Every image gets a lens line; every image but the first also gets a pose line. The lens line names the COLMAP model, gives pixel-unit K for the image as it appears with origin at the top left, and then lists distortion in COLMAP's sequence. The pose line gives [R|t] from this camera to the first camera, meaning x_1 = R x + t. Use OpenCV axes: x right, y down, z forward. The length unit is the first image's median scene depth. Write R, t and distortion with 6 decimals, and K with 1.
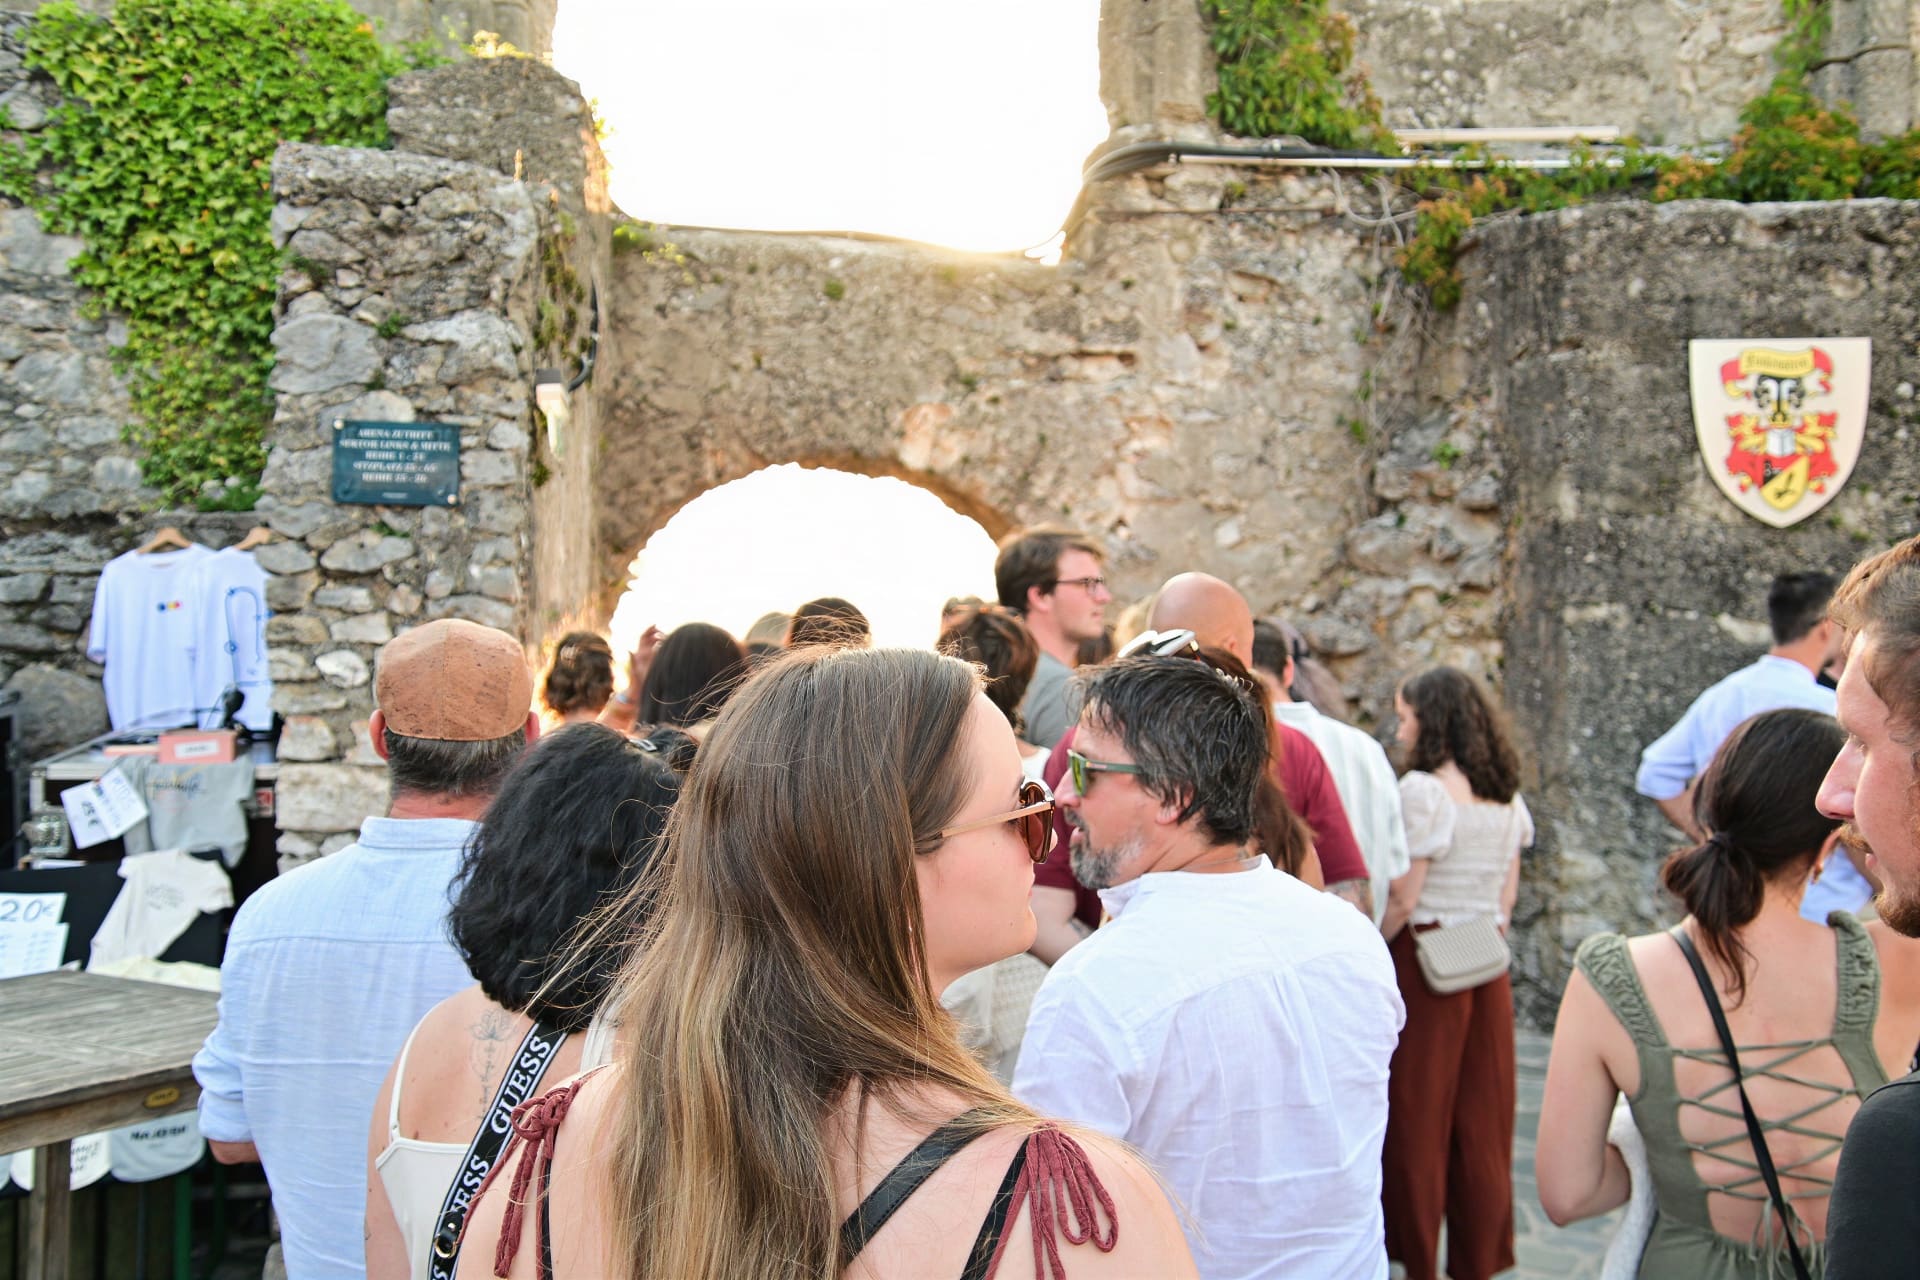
lens RADIAL K [[2187.3, 0, 956.5], [0, 2187.3, 666.1], [0, 0, 1]] dist [0.023471, 0.389361]
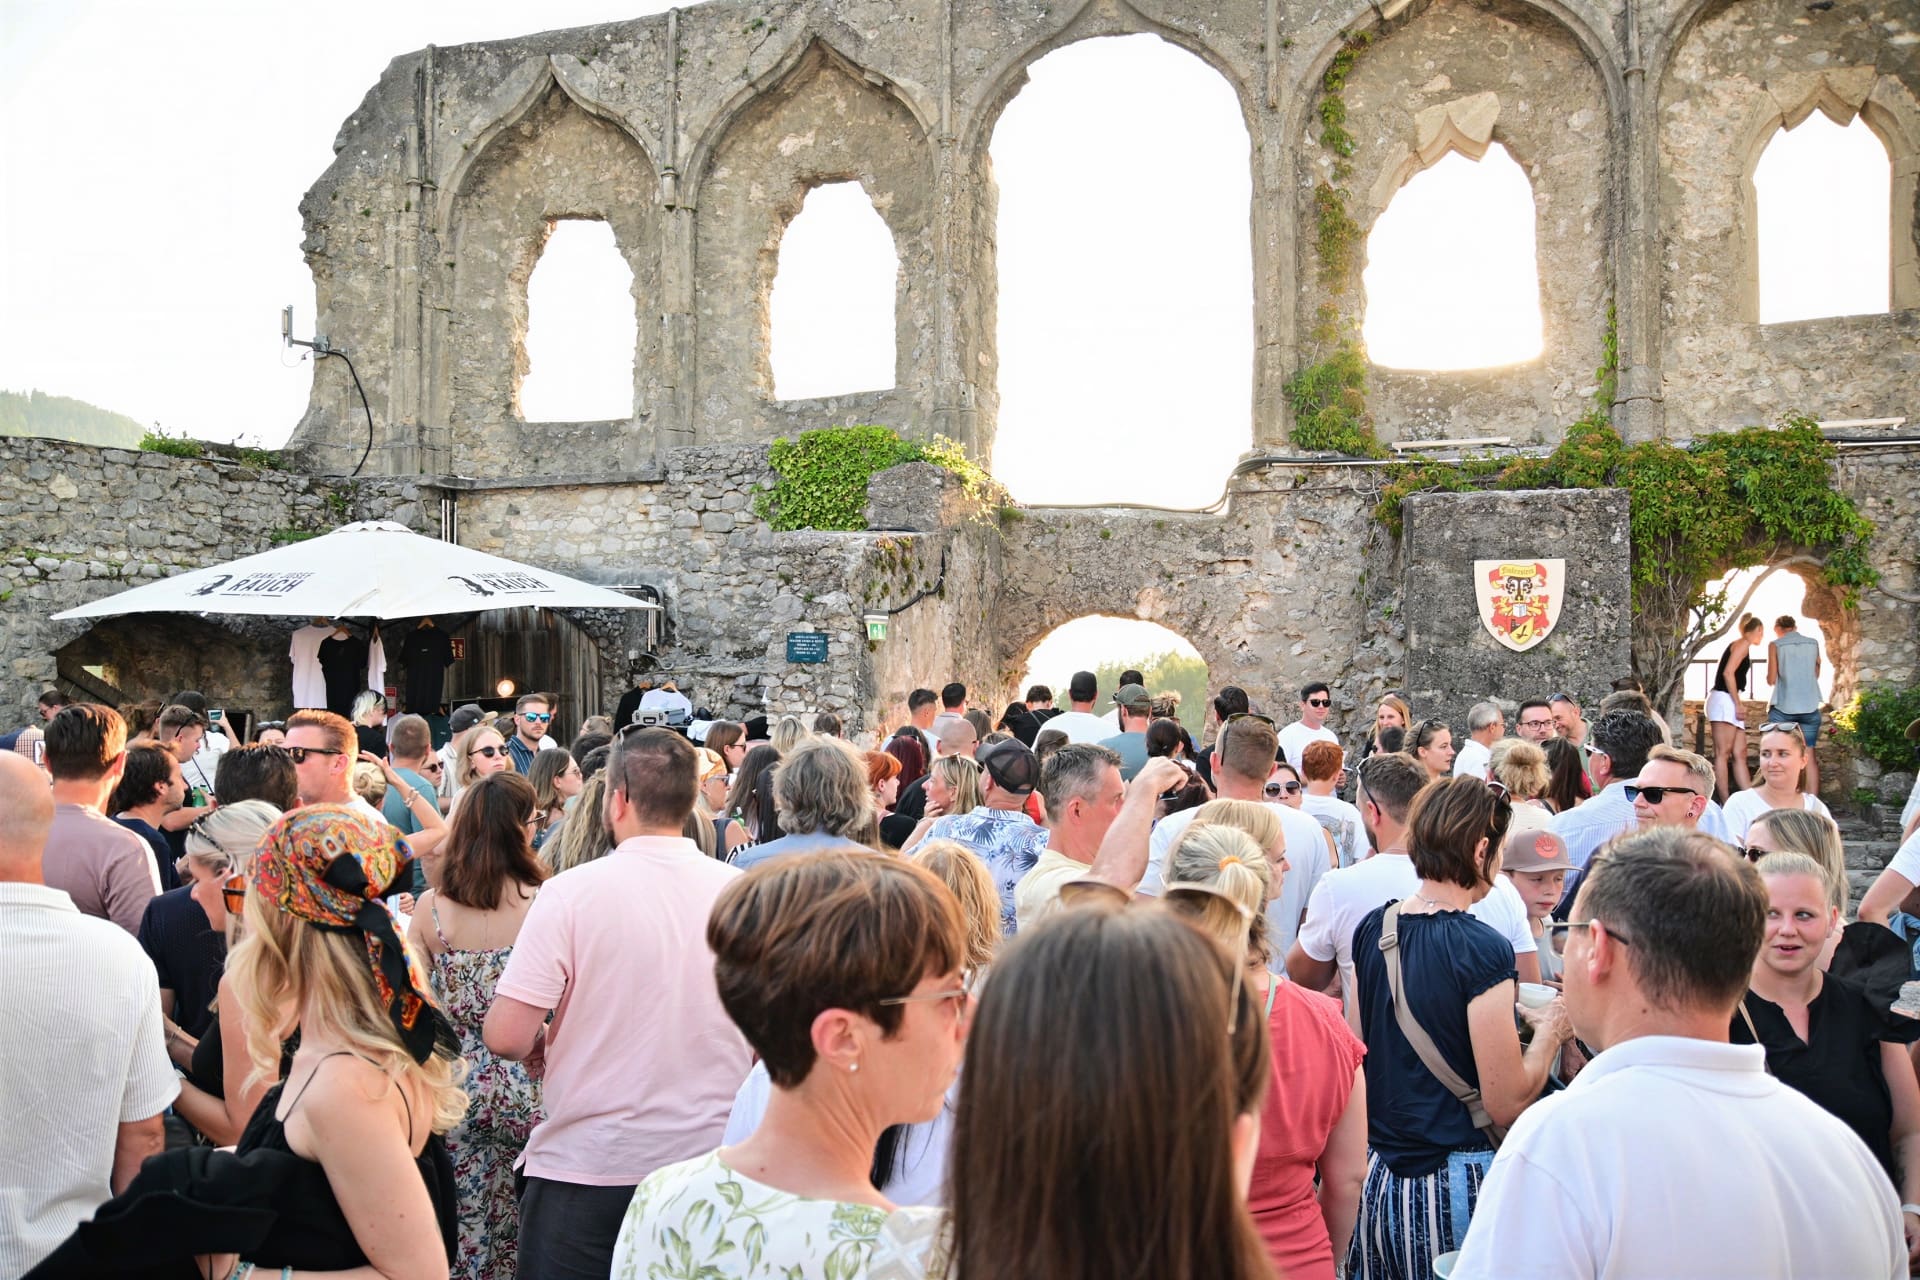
lens RADIAL K [[1510.4, 0, 963.5], [0, 1510.4, 675.7], [0, 0, 1]] dist [-0.139334, 0.113211]
pose [[0.922443, 0.005667, -0.386093, 0.388584], [-0.007579, 0.999965, -0.003431, -0.030119], [0.386060, 0.006091, 0.922454, -0.400865]]
